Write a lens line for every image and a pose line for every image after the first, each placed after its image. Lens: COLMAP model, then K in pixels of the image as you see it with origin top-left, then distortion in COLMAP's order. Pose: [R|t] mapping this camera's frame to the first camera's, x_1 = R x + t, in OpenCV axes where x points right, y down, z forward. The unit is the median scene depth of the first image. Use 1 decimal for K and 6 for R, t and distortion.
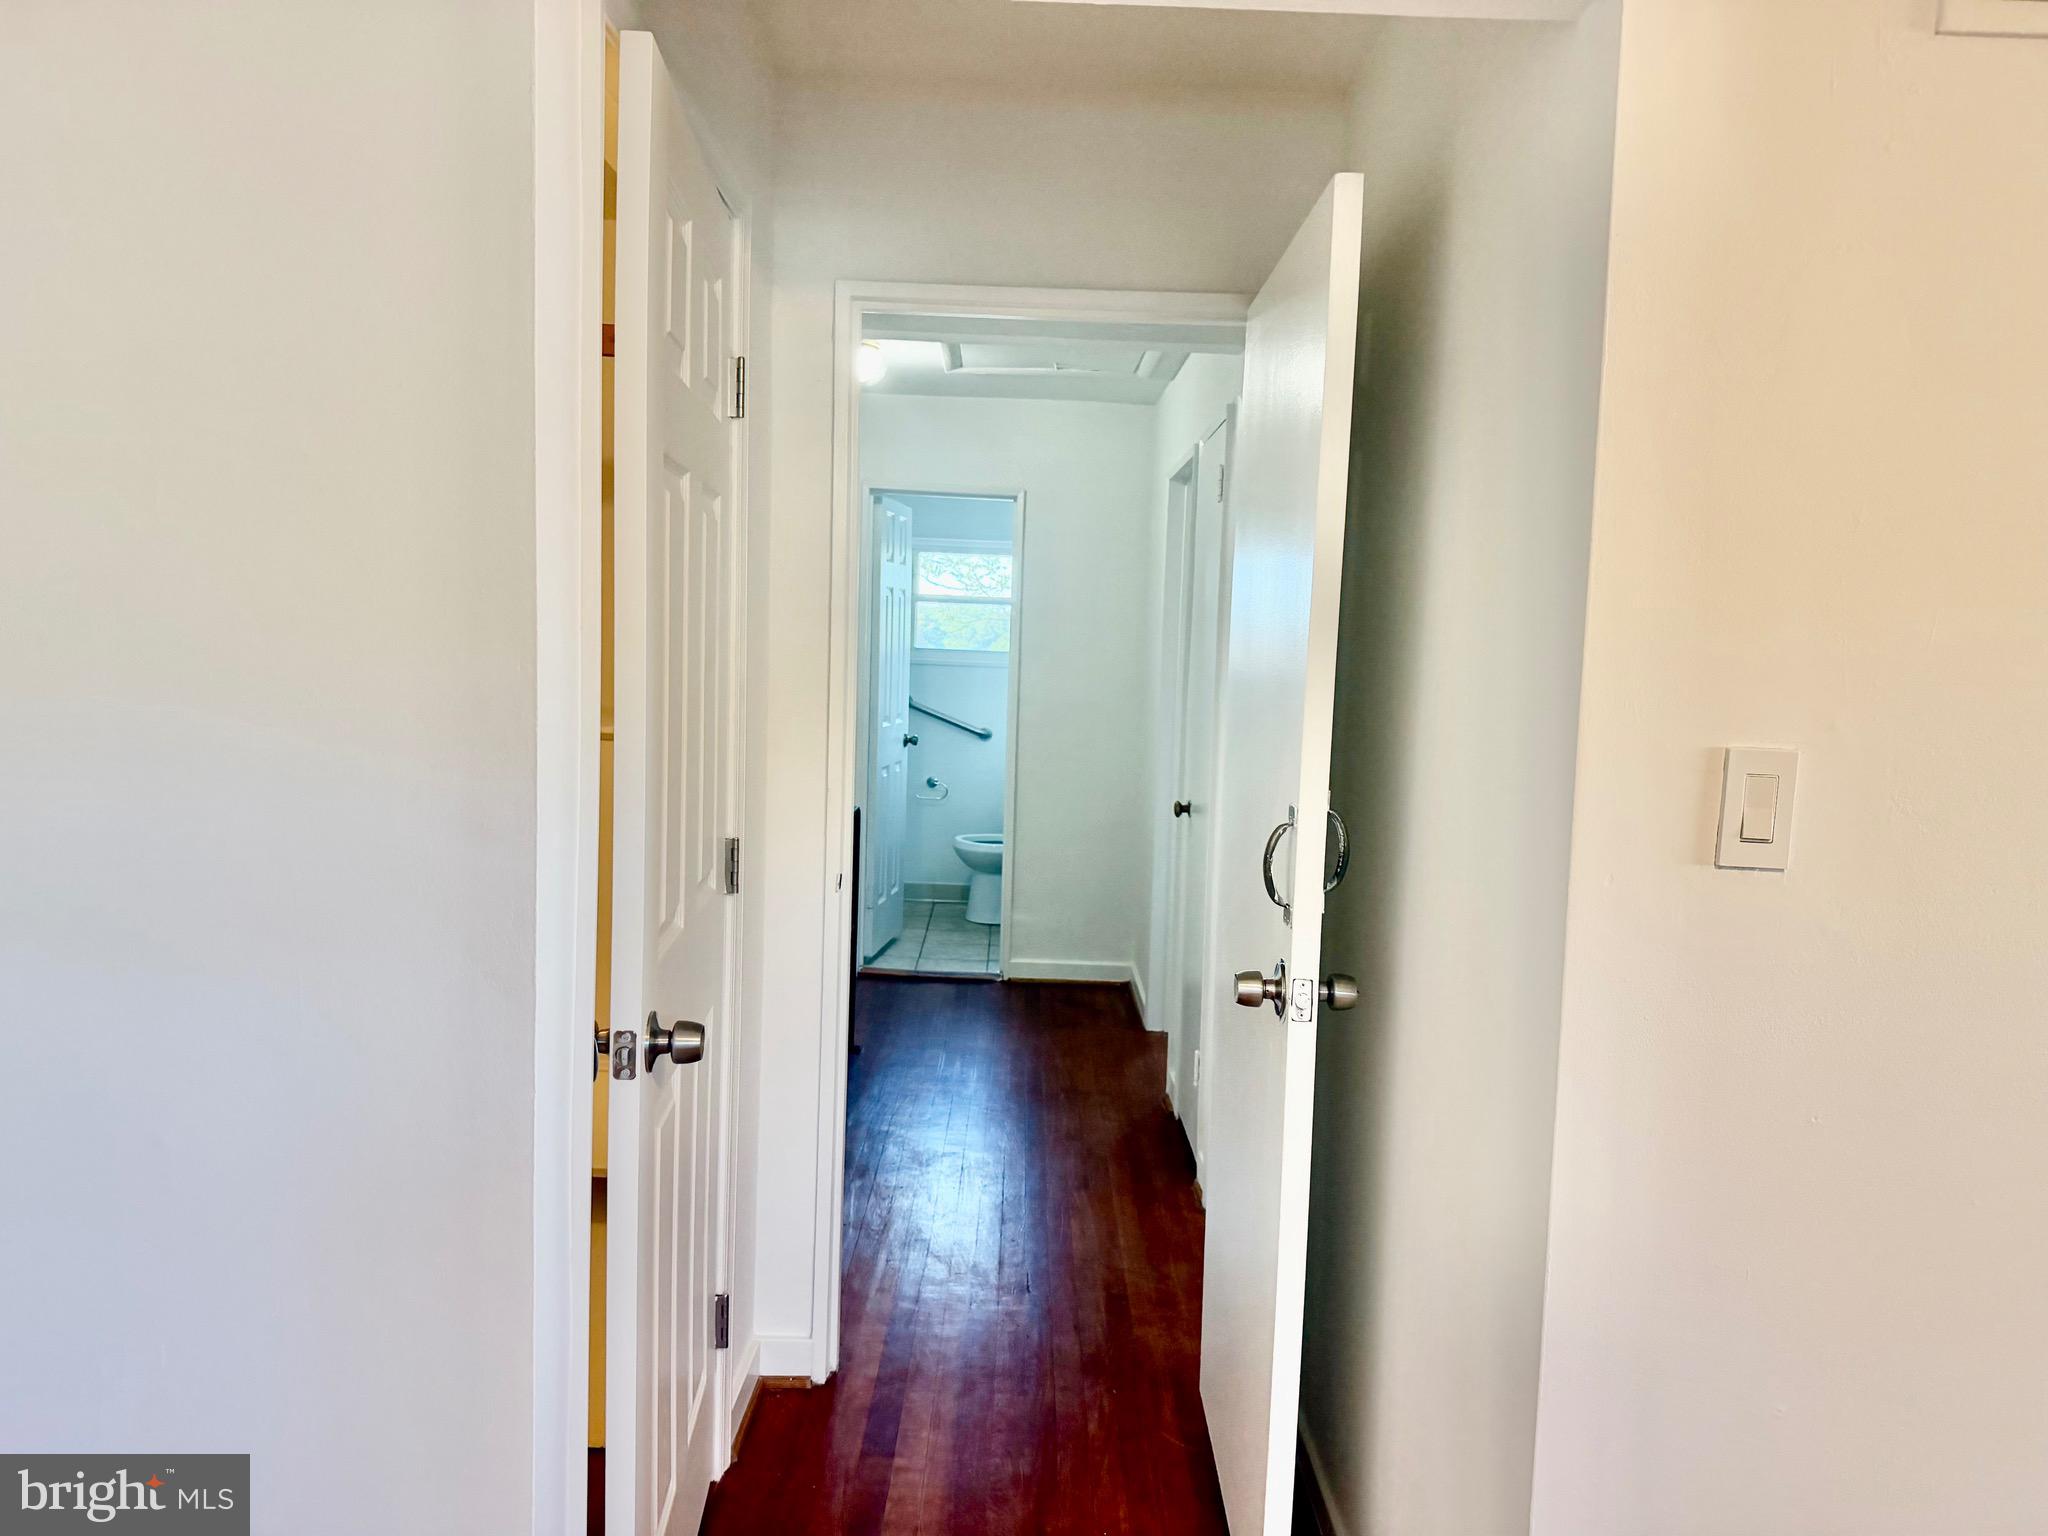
lens RADIAL K [[1437.7, 0, 1024.0], [0, 1437.7, 768.0], [0, 0, 1]] dist [0.018825, -0.016599]
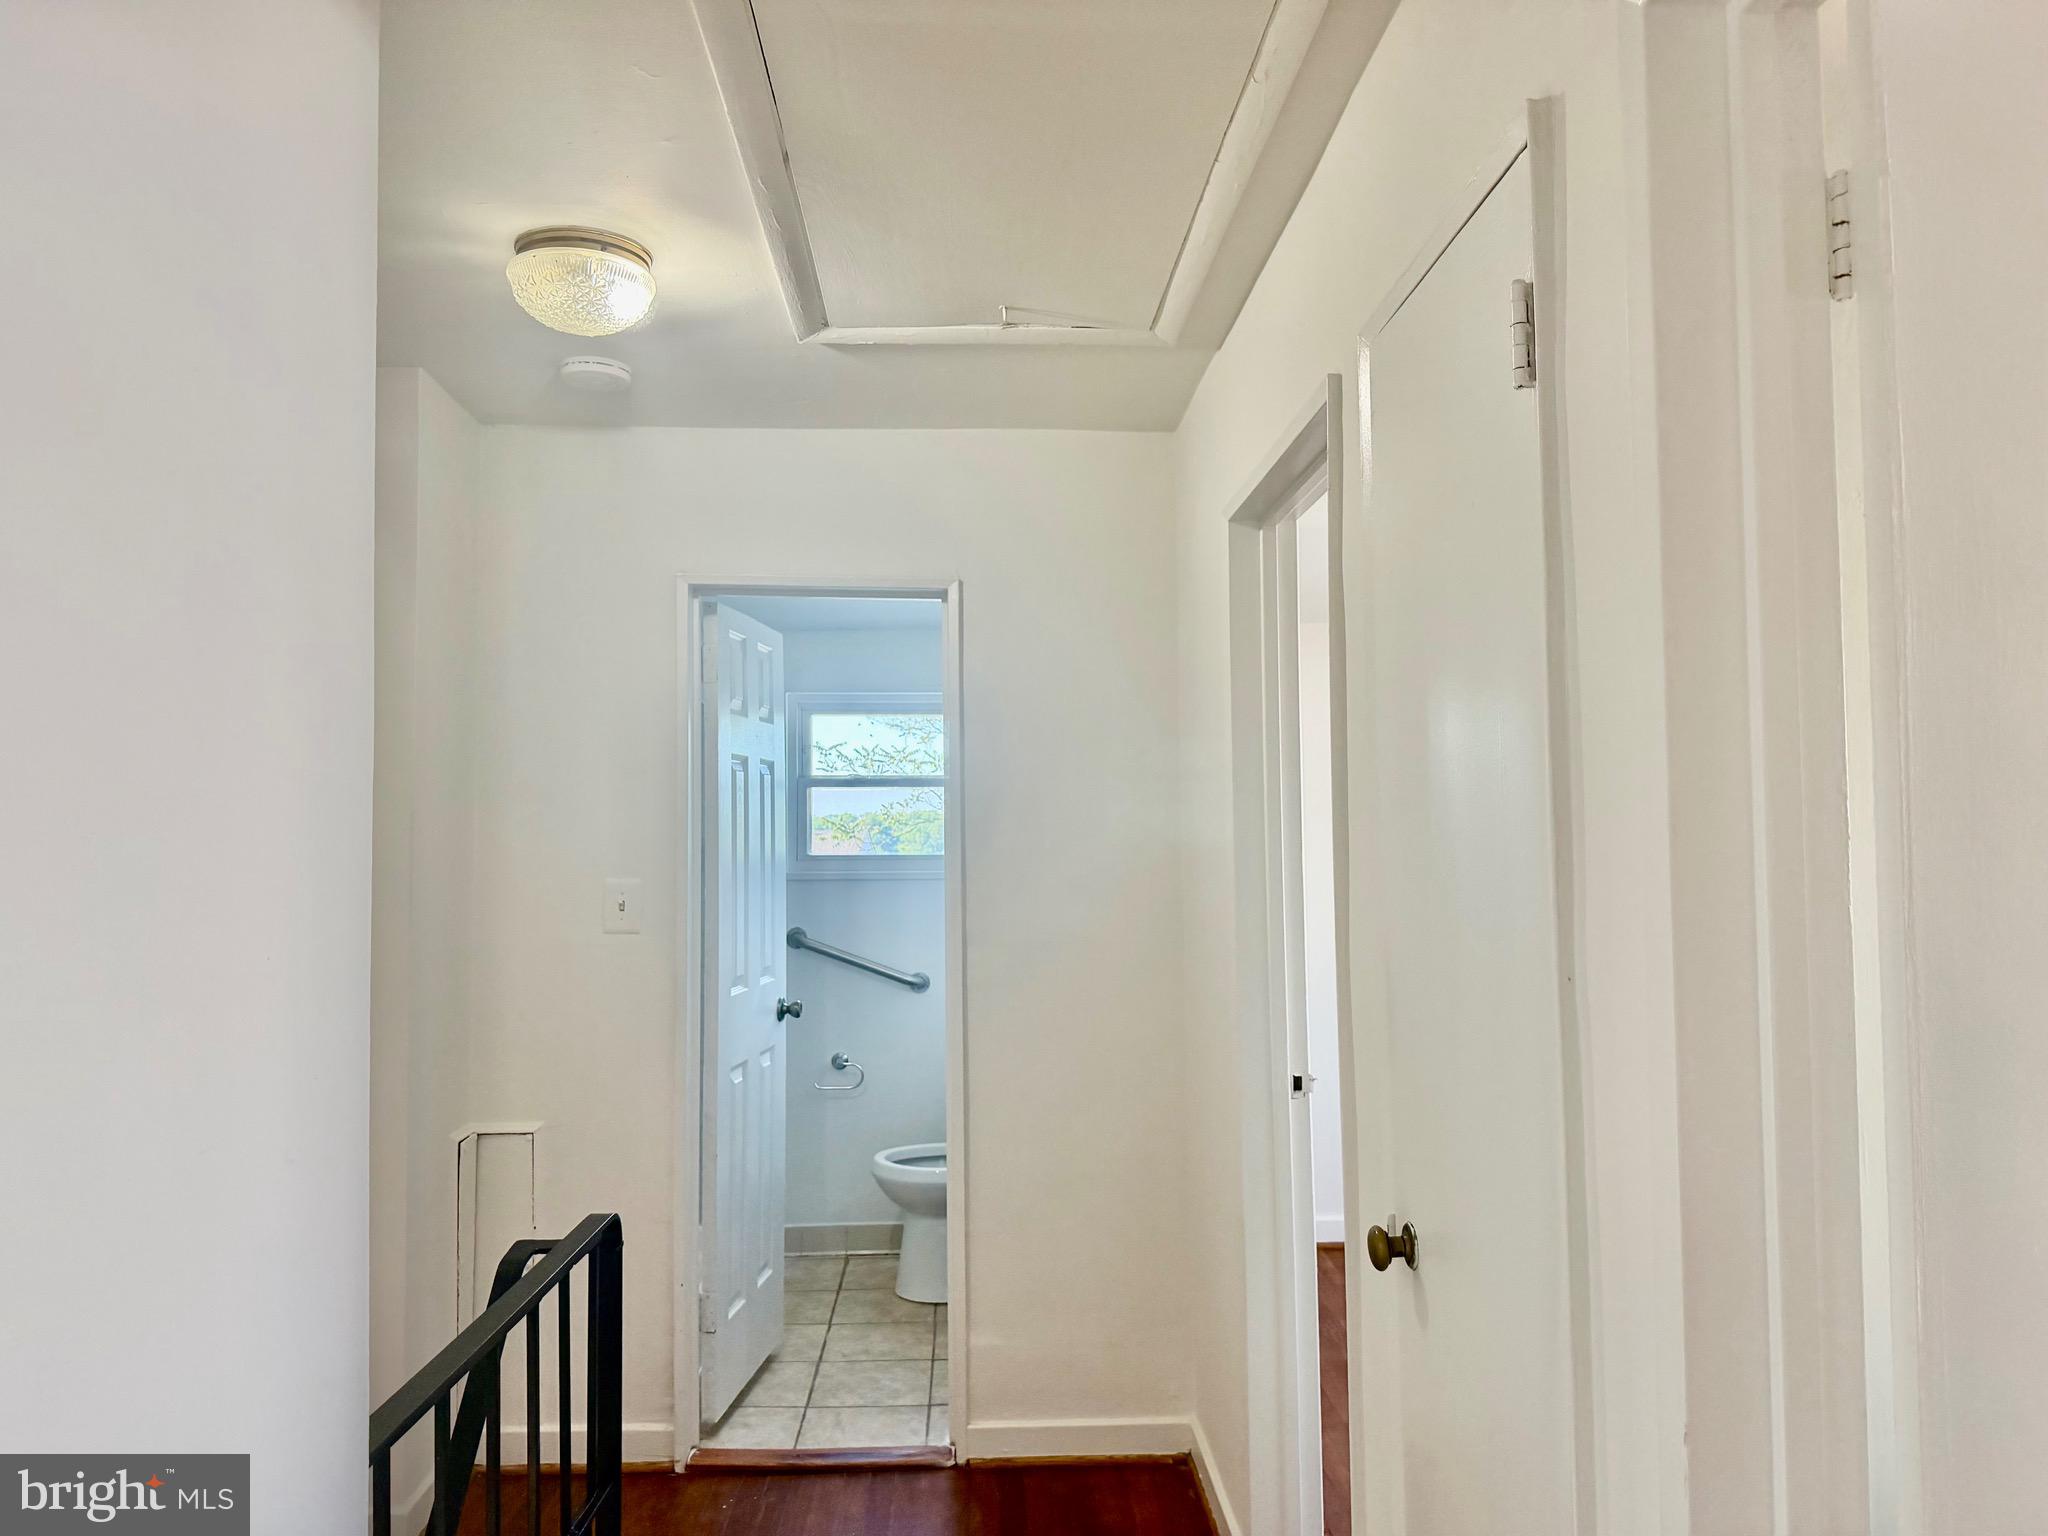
lens RADIAL K [[1437.7, 0, 1024.0], [0, 1437.7, 768.0], [0, 0, 1]] dist [0.018825, -0.016599]
pose [[0.998433, -0.043074, 0.035711, 0.002542], [0.047597, 0.989373, -0.137389, -0.034459], [-0.029414, 0.138873, 0.989873, 0.412597]]
